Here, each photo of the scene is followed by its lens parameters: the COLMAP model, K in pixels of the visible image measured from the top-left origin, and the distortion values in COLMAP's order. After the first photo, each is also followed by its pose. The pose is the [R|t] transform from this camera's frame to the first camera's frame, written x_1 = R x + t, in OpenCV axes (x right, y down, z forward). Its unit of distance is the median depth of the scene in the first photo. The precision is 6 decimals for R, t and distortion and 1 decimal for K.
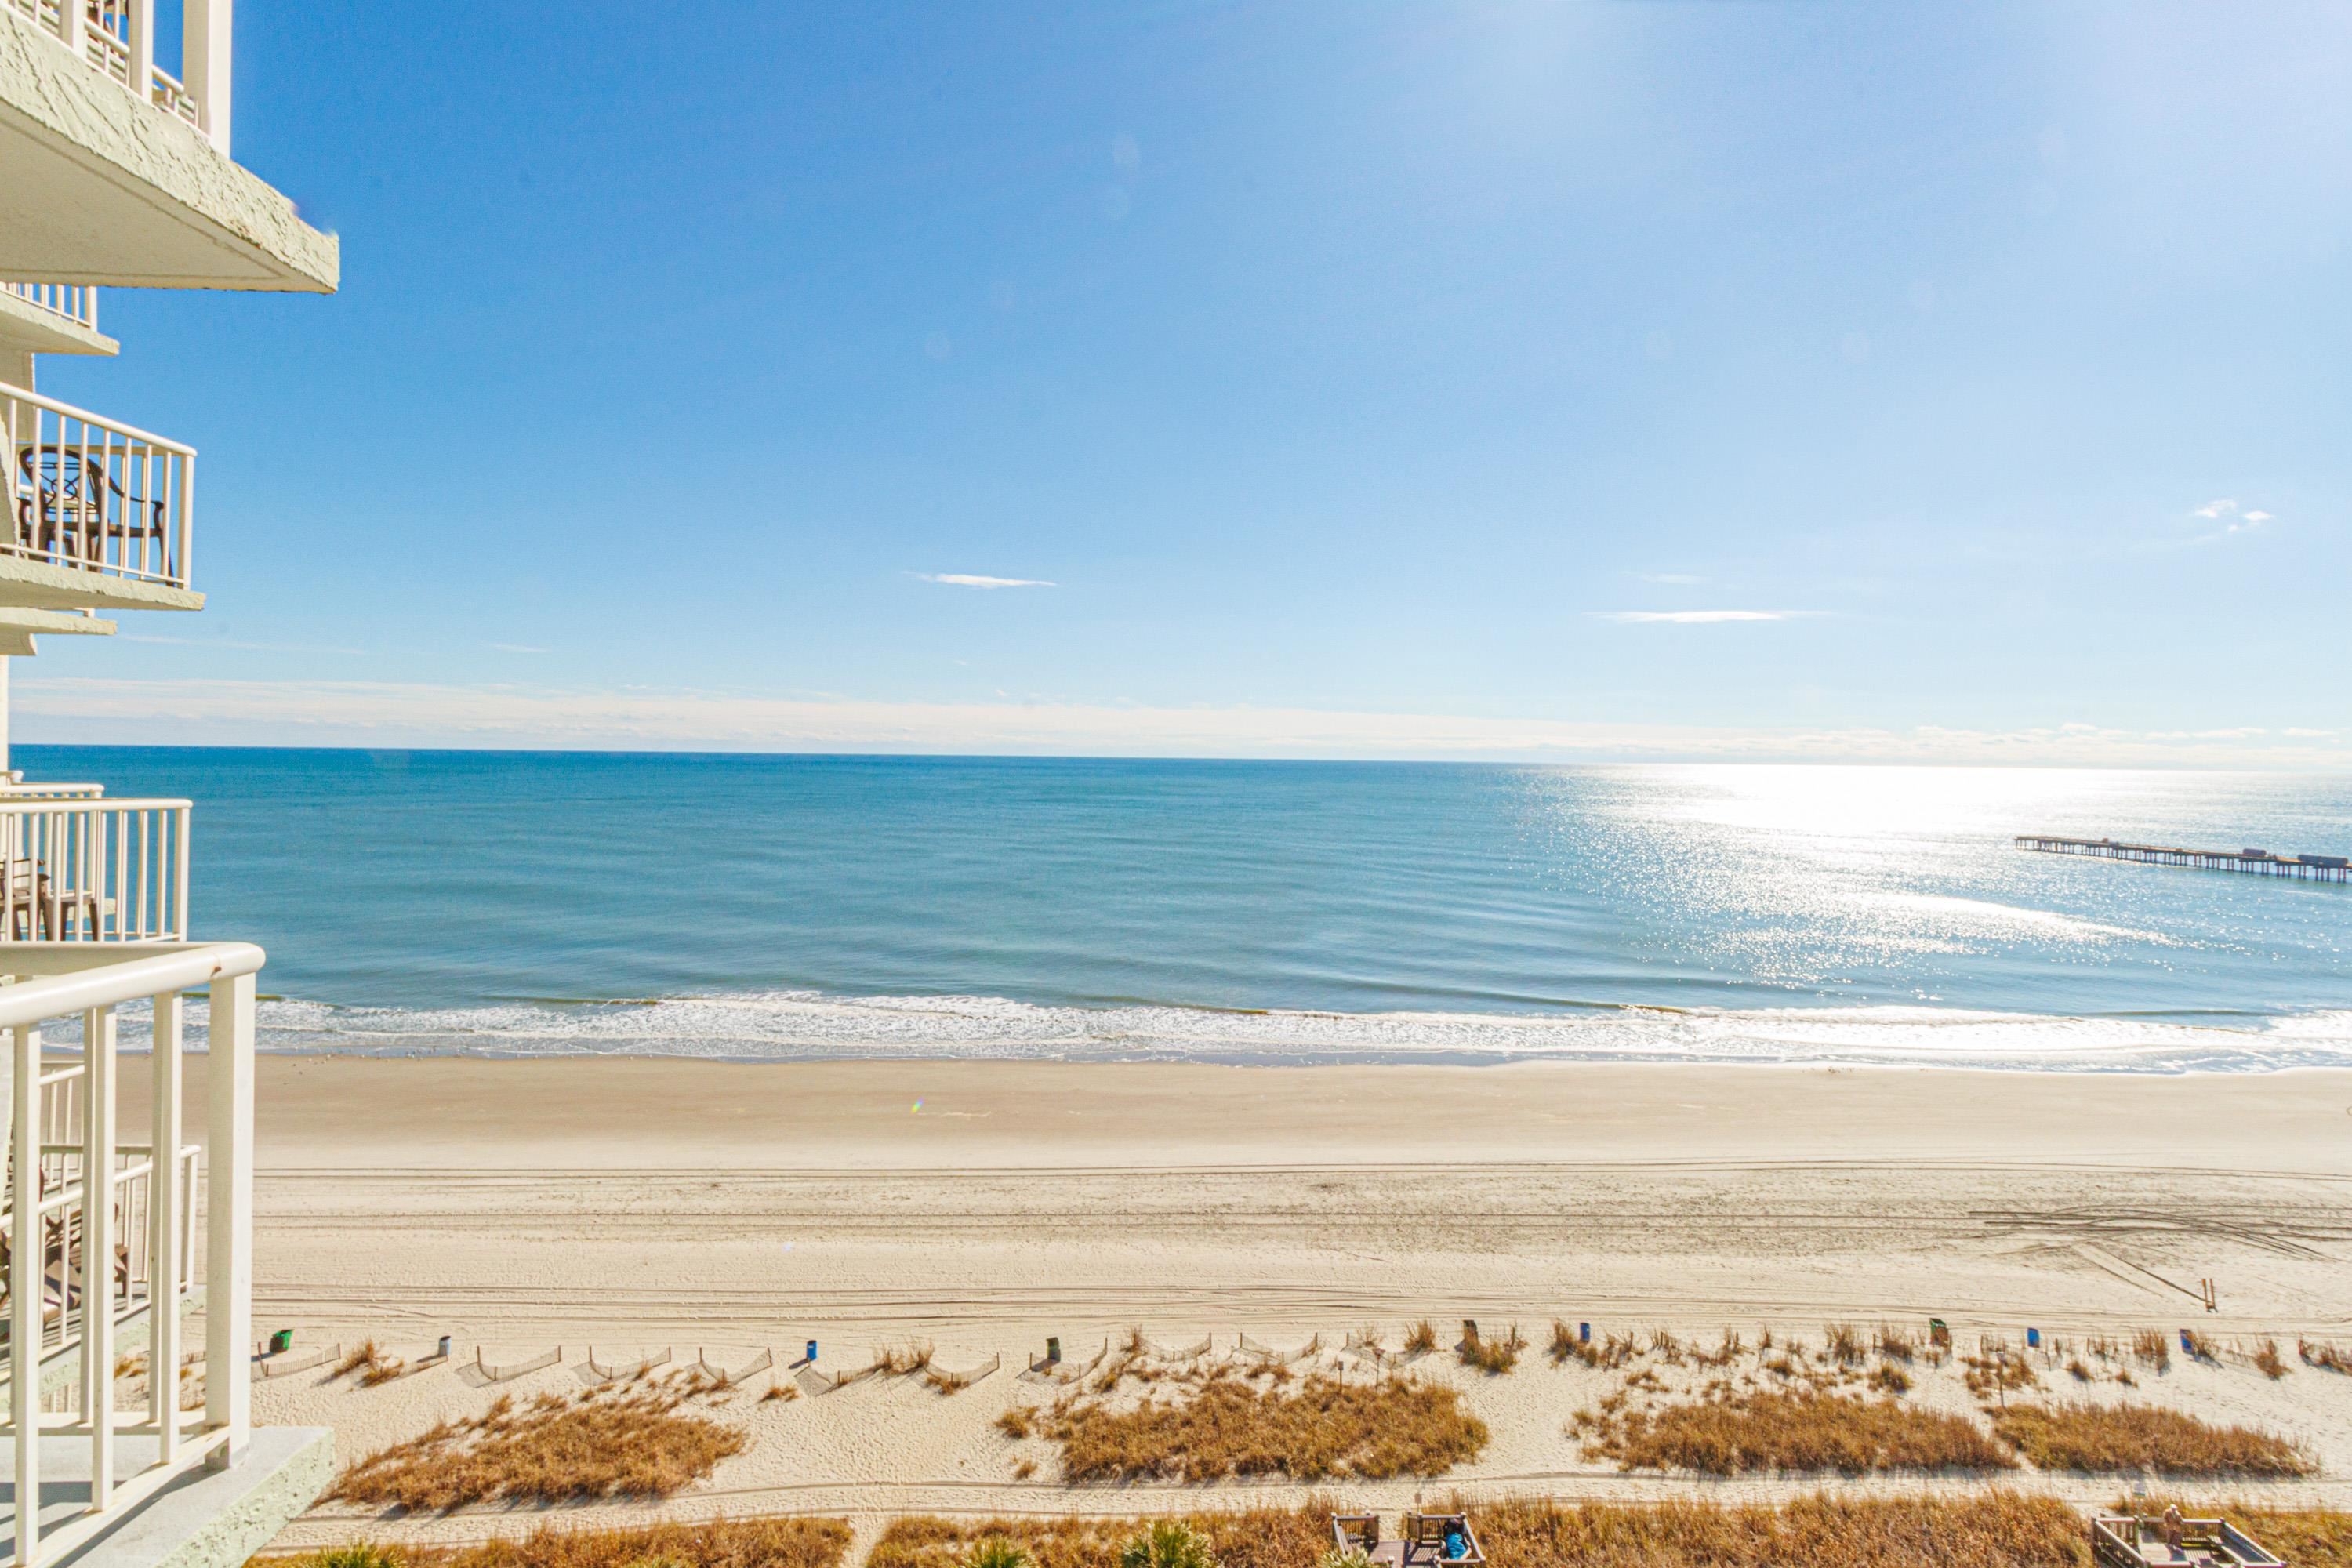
lens RADIAL K [[1083.6, 0, 1169.5], [0, 1083.6, 742.4], [0, 0, 1]] dist [0.007404, -0.000486]
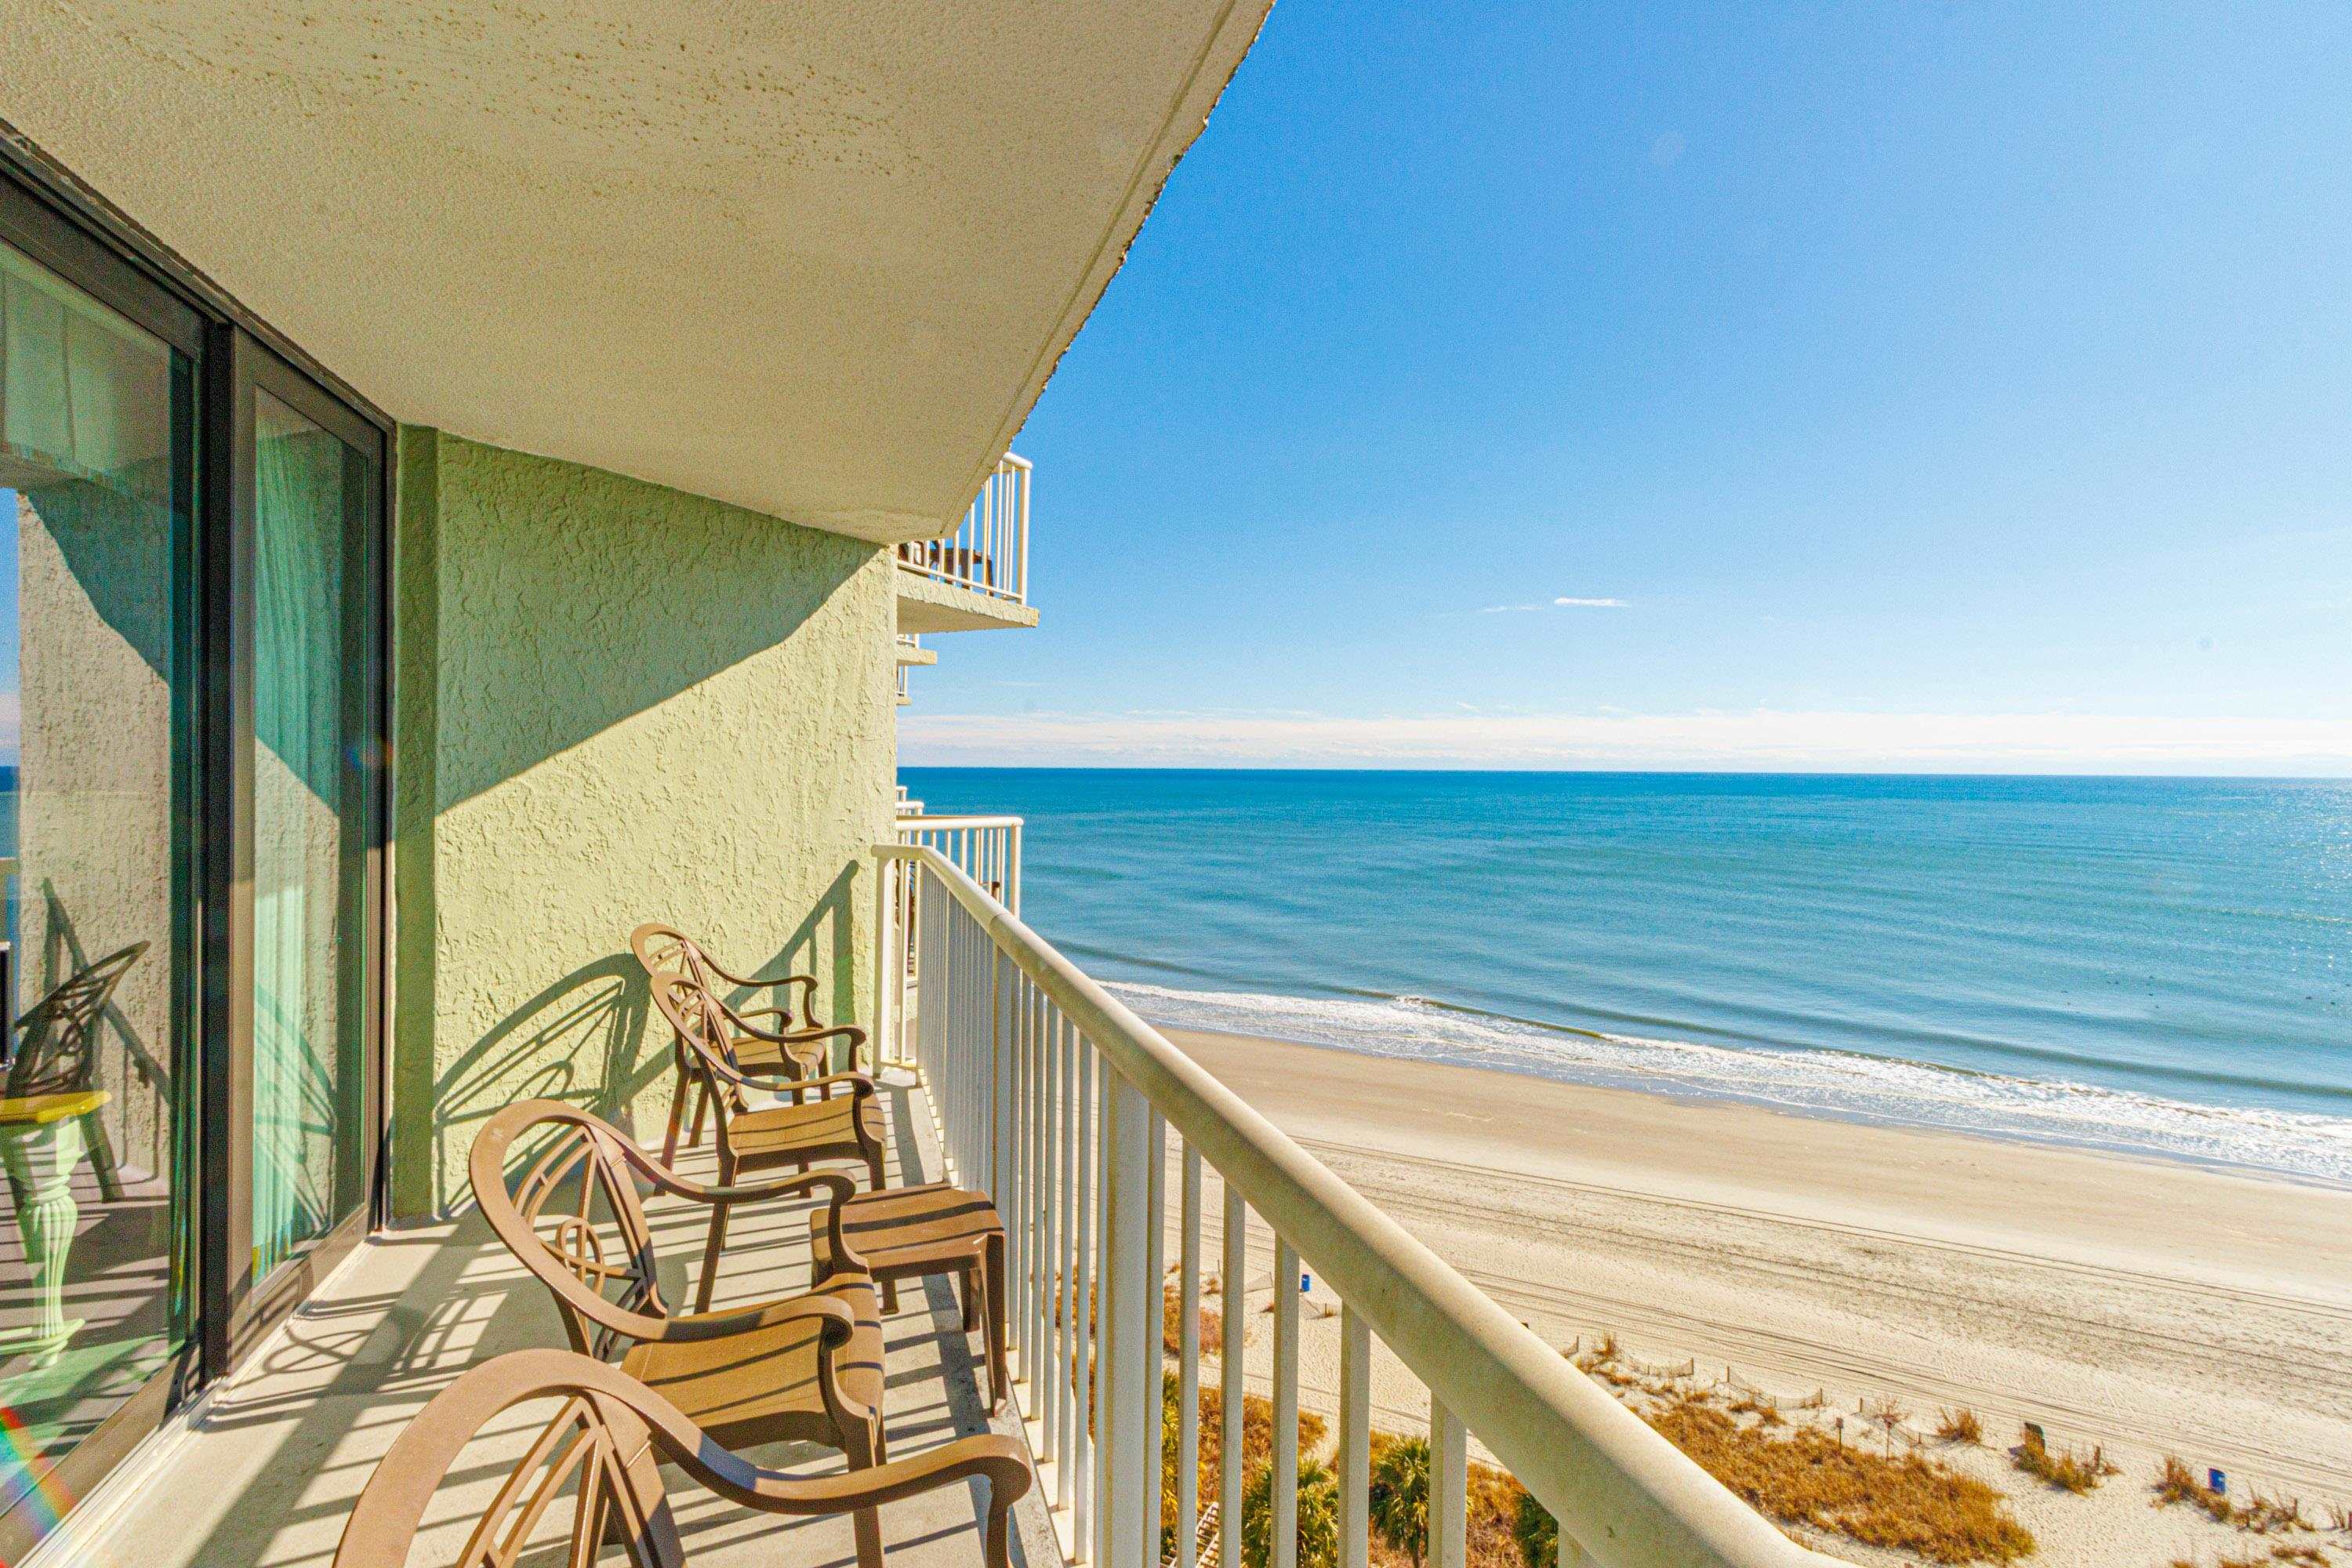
lens RADIAL K [[1083.6, 0, 1170.8], [0, 1083.6, 786.2], [0, 0, 1]] dist [0.007404, -0.000486]
pose [[0.882536, 0.000998, -0.470245, 0.079007], [0.011675, 0.999643, 0.024034, -0.005633], [0.470101, -0.026701, 0.882209, -0.076947]]
